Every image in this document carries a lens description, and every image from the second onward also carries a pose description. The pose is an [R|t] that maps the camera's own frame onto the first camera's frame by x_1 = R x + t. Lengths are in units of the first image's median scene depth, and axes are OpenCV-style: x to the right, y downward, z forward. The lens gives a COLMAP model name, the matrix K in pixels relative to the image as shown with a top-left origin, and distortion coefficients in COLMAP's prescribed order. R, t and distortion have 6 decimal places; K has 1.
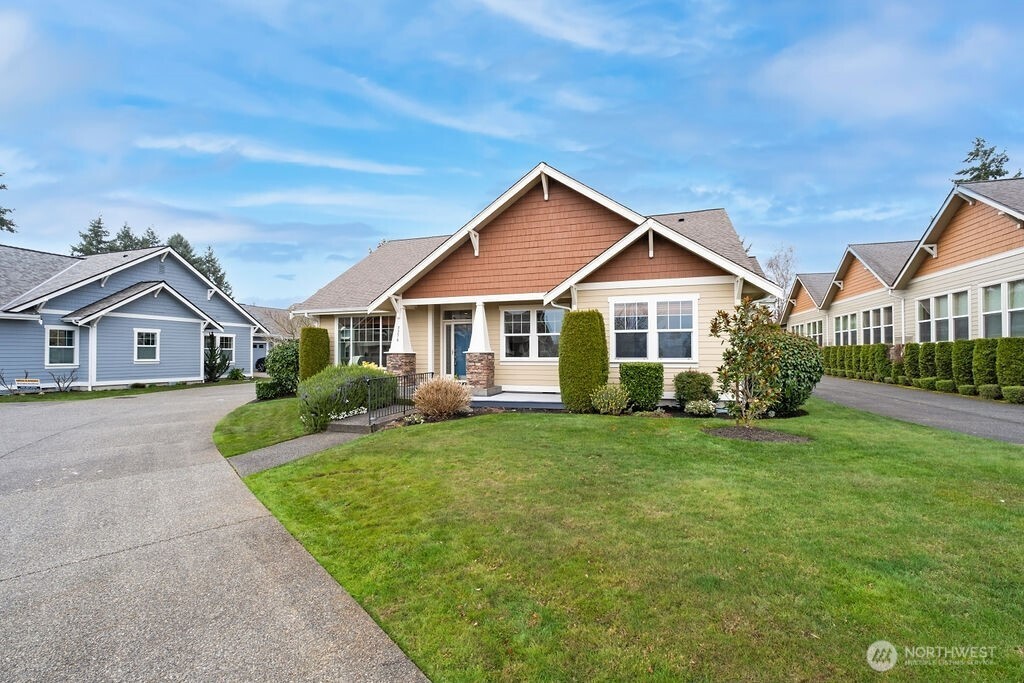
lens RADIAL K [[436.2, 0, 518.0], [0, 436.2, 354.5], [0, 0, 1]] dist [-0.008974, 0.000415]
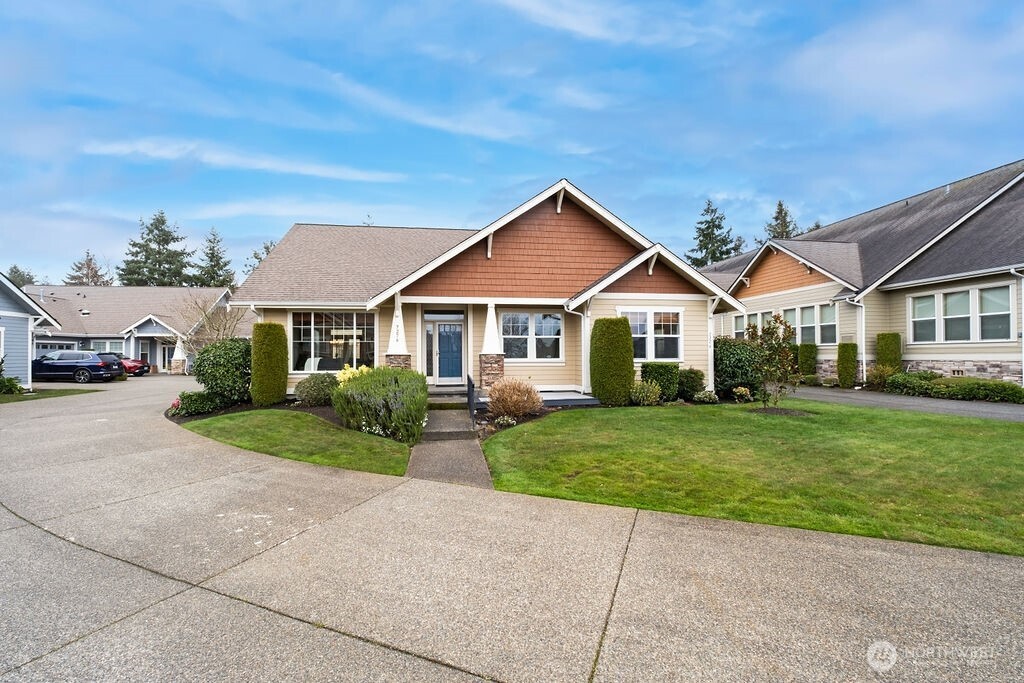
lens RADIAL K [[436.2, 0, 518.0], [0, 436.2, 354.5], [0, 0, 1]] dist [-0.008974, 0.000415]
pose [[0.895776, -0.001407, 0.444504, -0.480855], [0.002751, 0.999993, -0.002379, -0.000484], [-0.444497, 0.003354, 0.895774, 0.070353]]
